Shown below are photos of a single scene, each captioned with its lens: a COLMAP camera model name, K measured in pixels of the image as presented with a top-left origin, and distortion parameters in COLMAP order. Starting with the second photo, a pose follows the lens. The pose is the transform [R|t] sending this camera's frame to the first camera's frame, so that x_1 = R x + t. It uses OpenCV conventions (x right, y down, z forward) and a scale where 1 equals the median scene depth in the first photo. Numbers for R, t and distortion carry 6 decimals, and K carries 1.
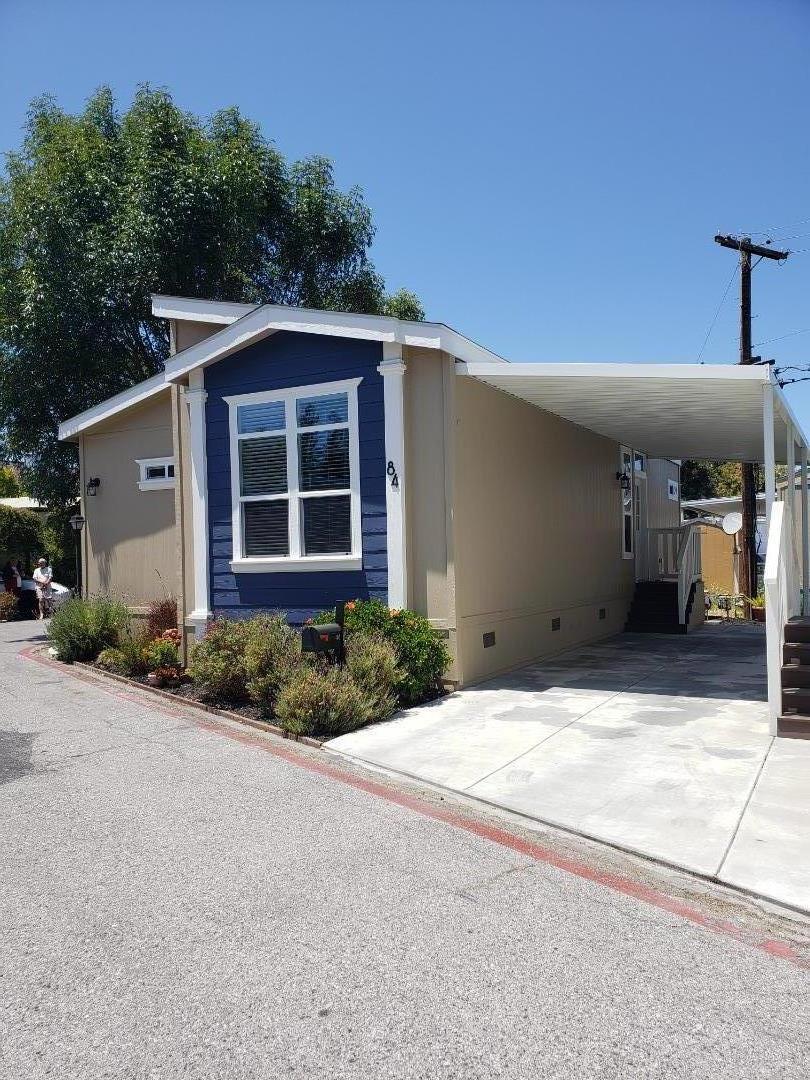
lens RADIAL K [[837.1, 0, 408.2], [0, 837.1, 552.5], [0, 0, 1]] dist [0.083106, -0.100775]
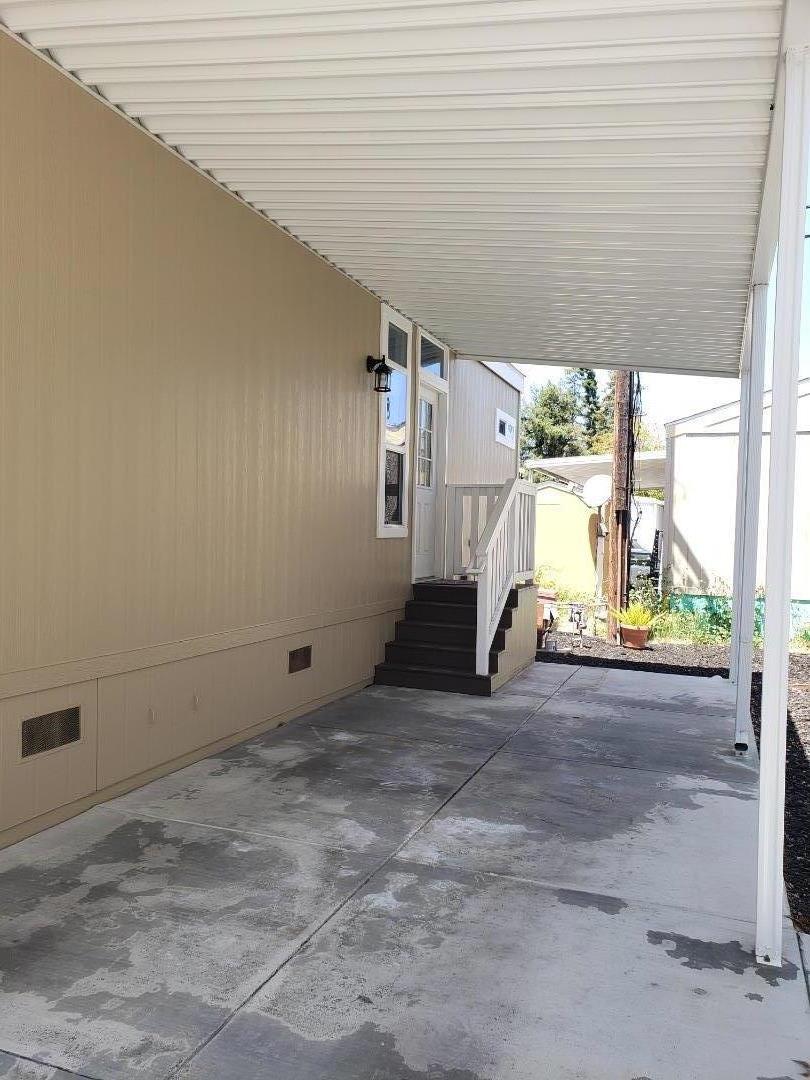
lens RADIAL K [[837.1, 0, 408.2], [0, 837.1, 552.5], [0, 0, 1]] dist [0.083106, -0.100775]
pose [[0.989912, 0.035994, 0.137035, 0.330041], [-0.040175, 0.998804, 0.027868, 0.003358], [-0.135868, -0.033092, 0.990174, 0.816532]]
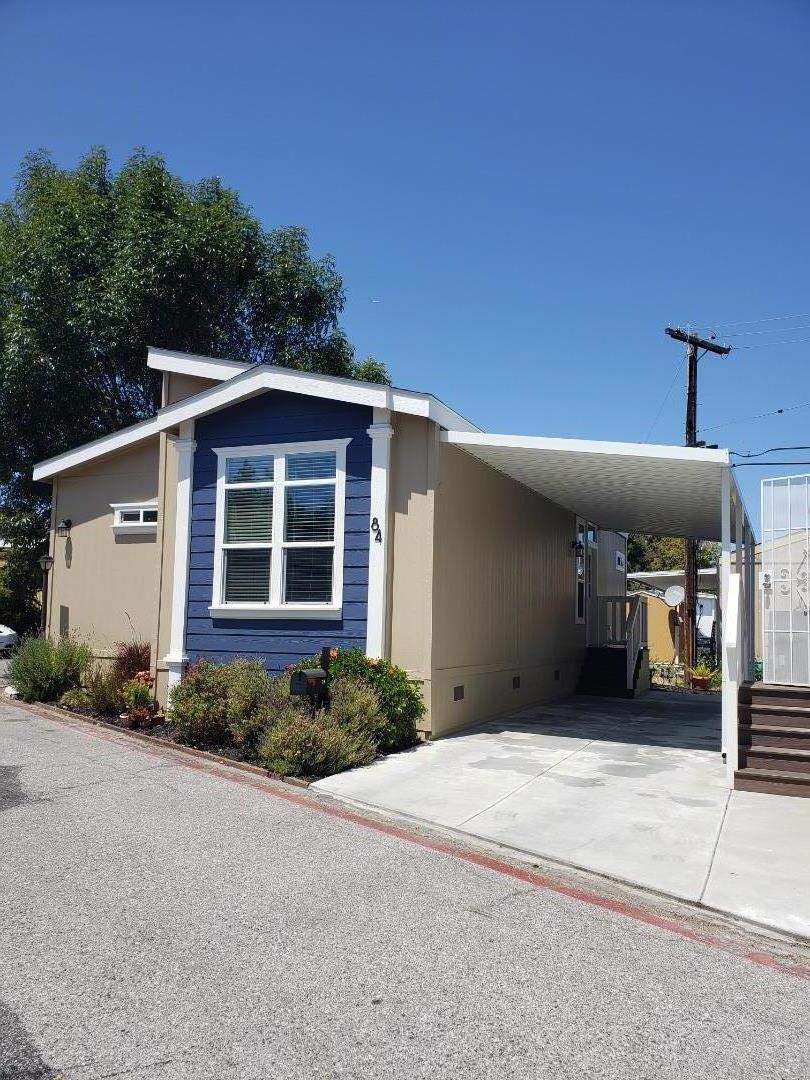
lens RADIAL K [[837.1, 0, 408.2], [0, 837.1, 552.5], [0, 0, 1]] dist [0.083106, -0.100775]
pose [[0.996112, 0.051756, 0.071293, -0.050282], [-0.046451, 0.996165, -0.074150, 0.010489], [-0.074858, 0.070550, 0.994695, -0.046337]]
